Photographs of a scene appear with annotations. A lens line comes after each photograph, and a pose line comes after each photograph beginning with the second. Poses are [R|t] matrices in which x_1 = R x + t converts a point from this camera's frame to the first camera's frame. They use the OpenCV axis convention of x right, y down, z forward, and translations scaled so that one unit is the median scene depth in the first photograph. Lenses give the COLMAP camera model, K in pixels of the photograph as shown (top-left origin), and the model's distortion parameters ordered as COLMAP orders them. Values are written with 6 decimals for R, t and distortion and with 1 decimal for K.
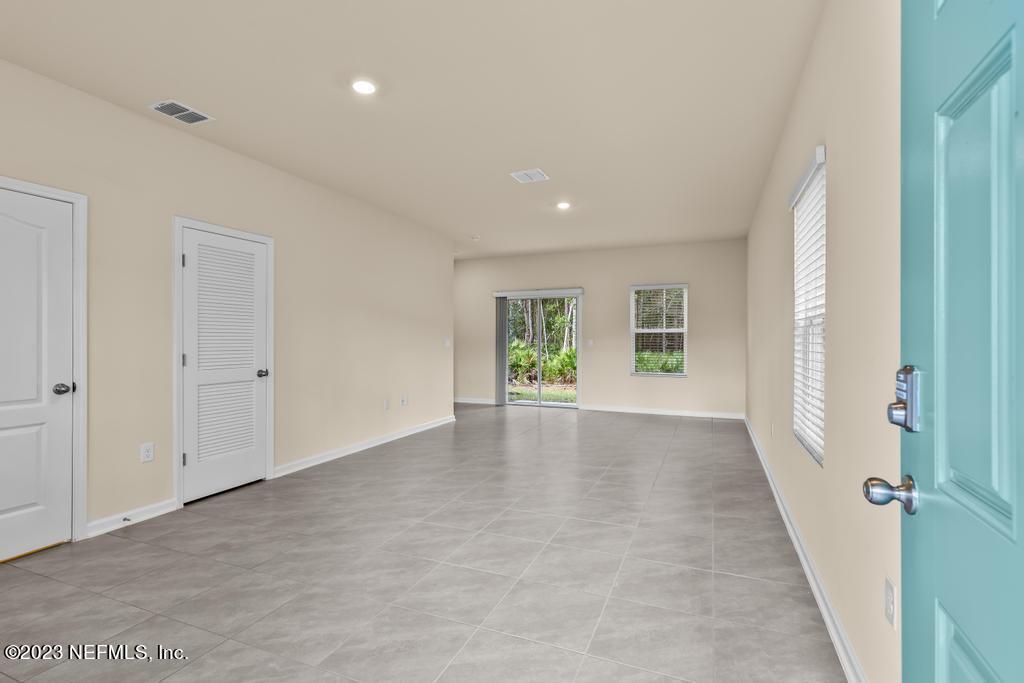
lens RADIAL K [[474.0, 0, 512.0], [0, 474.0, 341.5], [0, 0, 1]] dist [-0.009613, 0.007654]
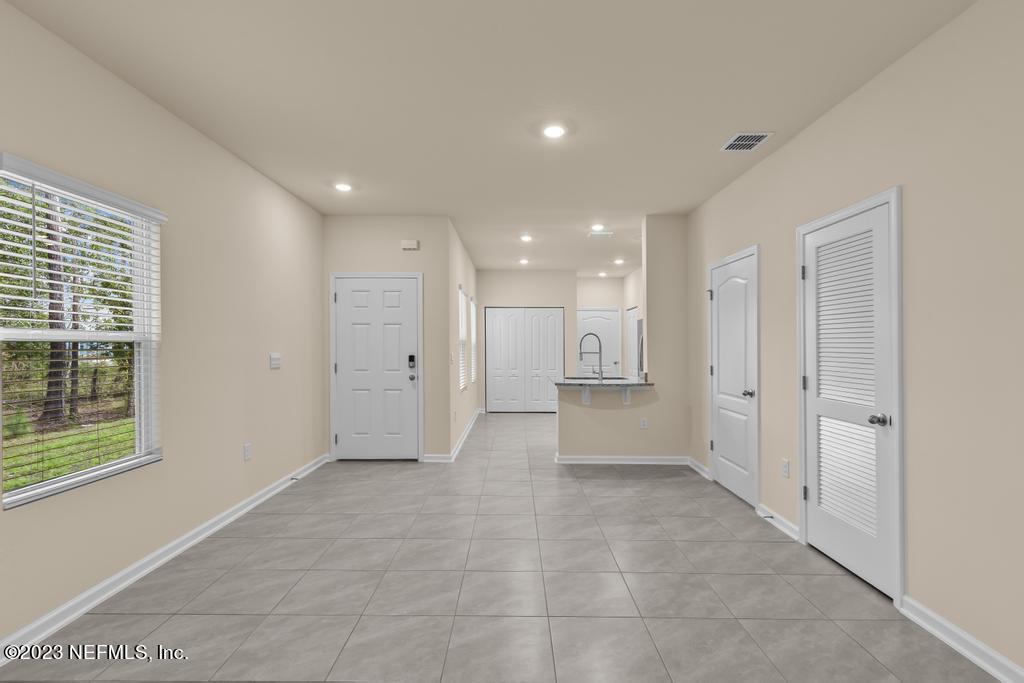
lens RADIAL K [[474.0, 0, 512.0], [0, 474.0, 341.5], [0, 0, 1]] dist [-0.009613, 0.007654]
pose [[-0.922969, 0.001458, -0.384871, 0.205888], [0.000328, 0.999995, 0.003002, -0.050524], [0.384874, 0.002645, -0.922966, 1.976706]]
